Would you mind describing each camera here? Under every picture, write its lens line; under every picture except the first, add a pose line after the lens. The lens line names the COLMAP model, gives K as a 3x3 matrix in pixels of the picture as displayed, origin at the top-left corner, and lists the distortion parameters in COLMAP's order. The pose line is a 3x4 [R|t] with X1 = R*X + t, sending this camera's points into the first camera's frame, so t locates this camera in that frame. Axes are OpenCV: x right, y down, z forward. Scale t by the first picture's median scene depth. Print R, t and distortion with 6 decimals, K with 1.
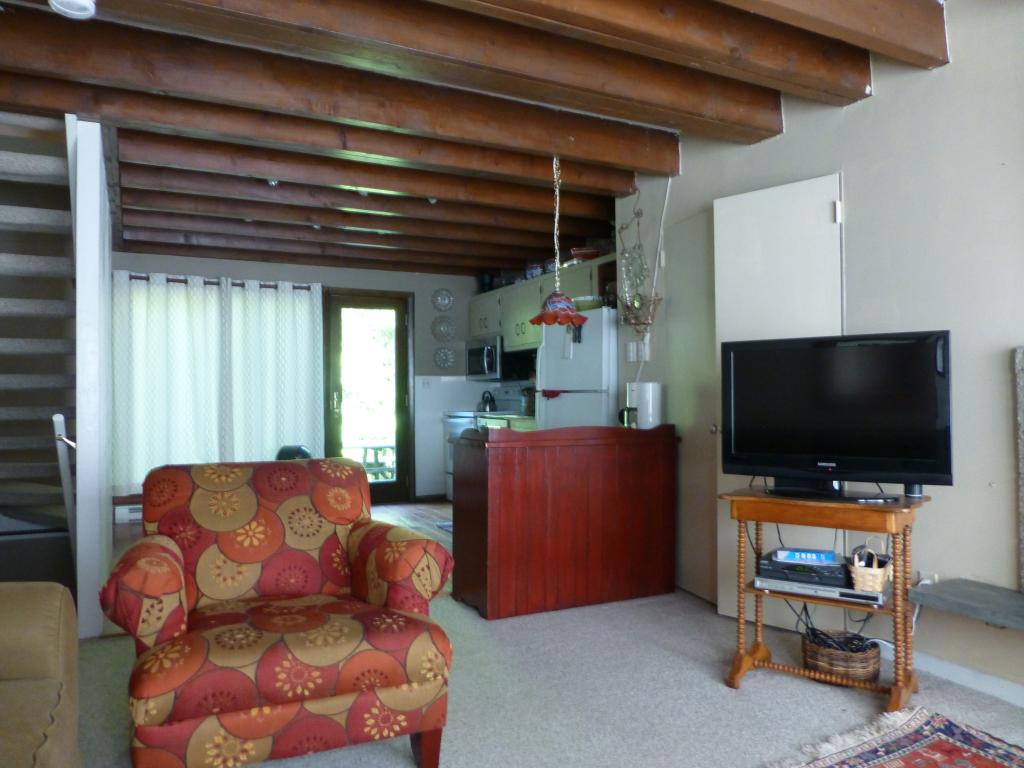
lens RADIAL K [[713.1, 0, 501.7], [0, 713.1, 389.0], [0, 0, 1]] dist [-0.065386, 0.013447]
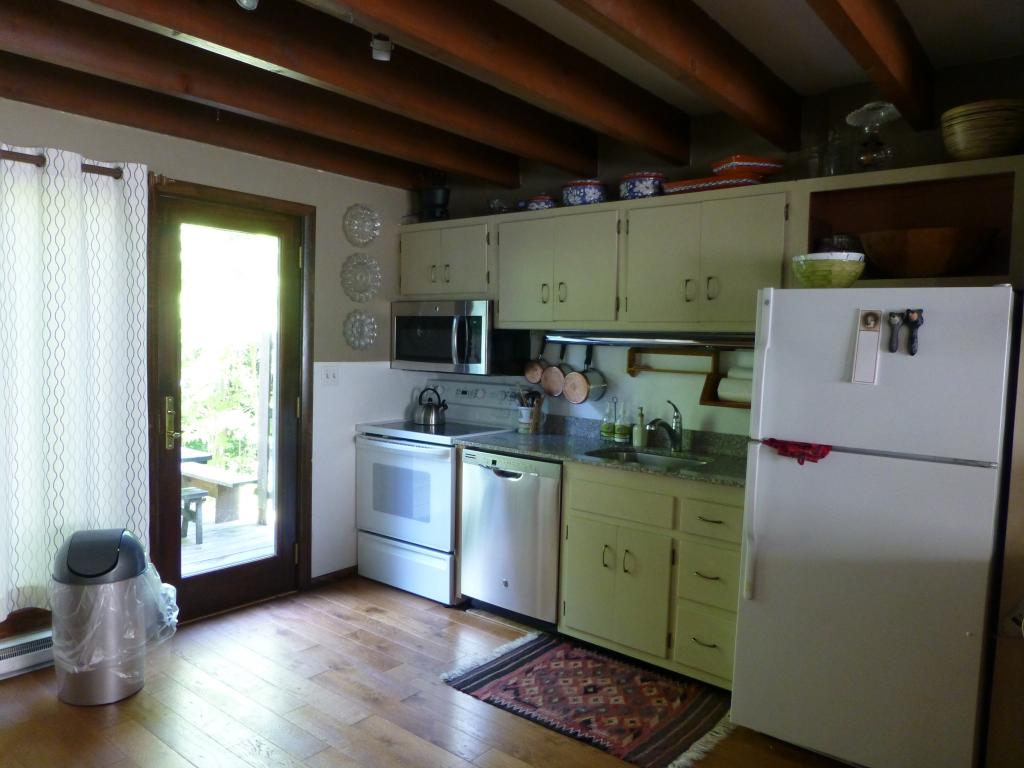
lens RADIAL K [[713.1, 0, 512.7], [0, 713.1, 386.9], [0, 0, 1]] dist [-0.065386, 0.013447]
pose [[0.908196, 0.003534, 0.418529, -0.217359], [-0.035943, 0.996929, 0.069577, -0.044203], [-0.416998, -0.078233, 0.905534, 0.459272]]
